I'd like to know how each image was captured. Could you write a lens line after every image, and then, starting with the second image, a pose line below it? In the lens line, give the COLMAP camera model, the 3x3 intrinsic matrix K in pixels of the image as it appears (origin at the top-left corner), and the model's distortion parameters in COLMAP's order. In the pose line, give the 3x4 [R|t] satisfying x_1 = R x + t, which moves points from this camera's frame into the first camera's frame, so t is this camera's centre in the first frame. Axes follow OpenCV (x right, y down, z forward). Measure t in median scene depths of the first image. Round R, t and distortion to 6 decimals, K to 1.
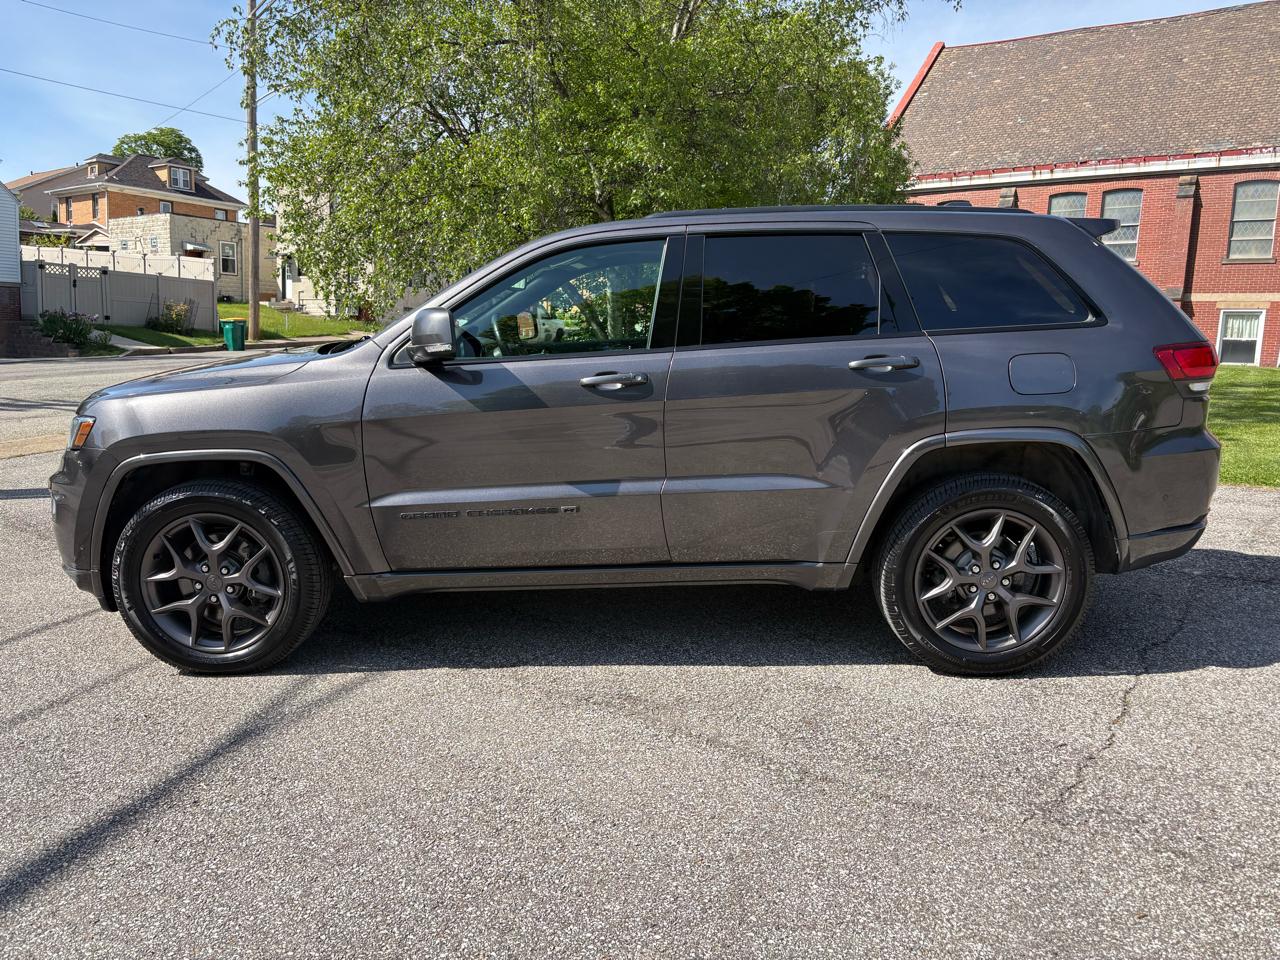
lens RADIAL K [[947.8, 0, 637.5], [0, 947.8, 485.6], [0, 0, 1]] dist [0.047741, -0.046800]
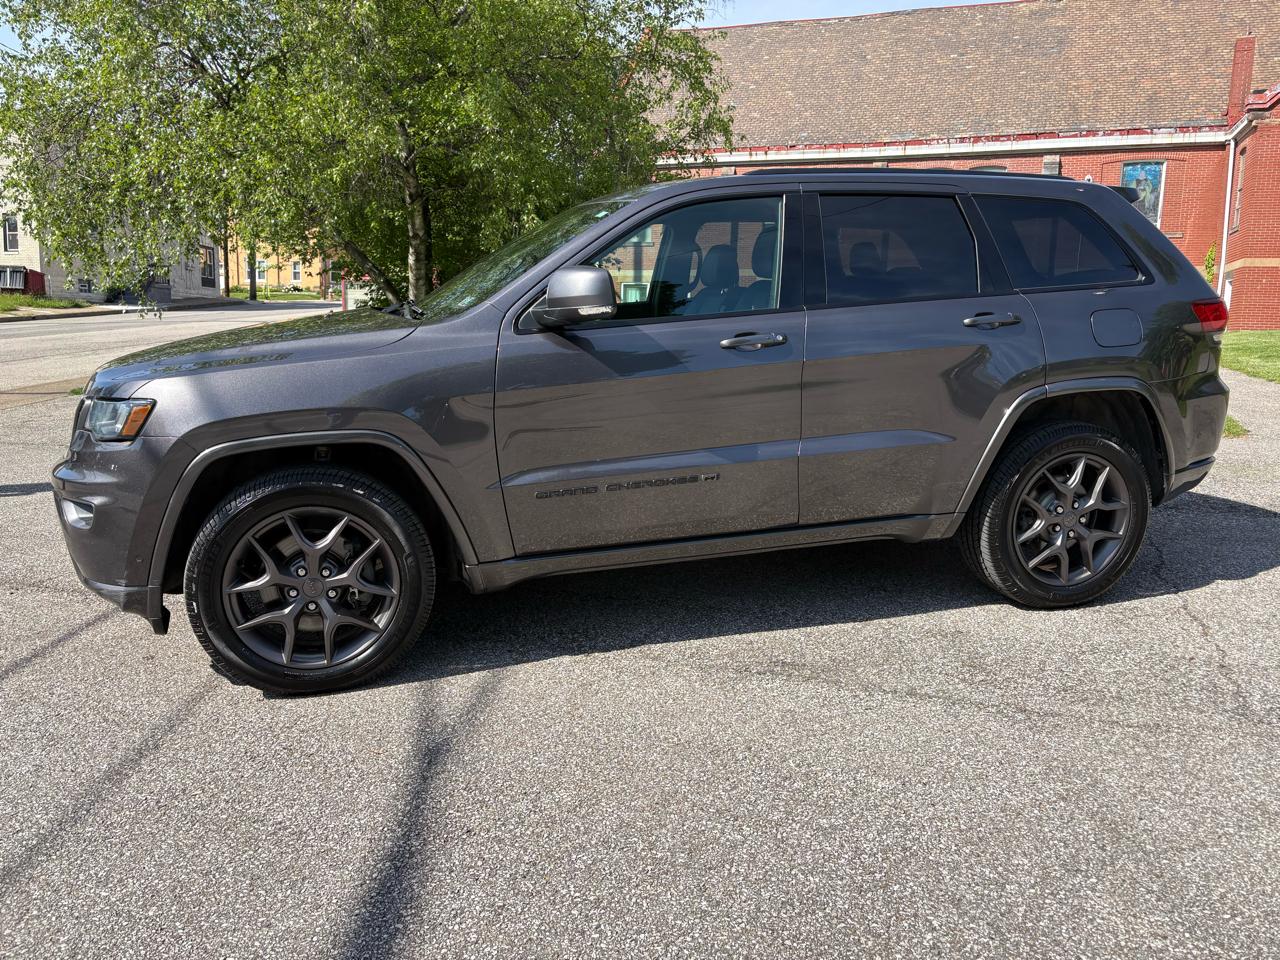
lens RADIAL K [[947.8, 0, 632.2], [0, 947.8, 476.5], [0, 0, 1]] dist [0.047741, -0.046800]
pose [[0.957099, -0.059571, 0.283573, -0.415314], [0.054555, 0.998184, 0.025561, -0.004336], [-0.284580, -0.008994, 0.958610, 0.098217]]
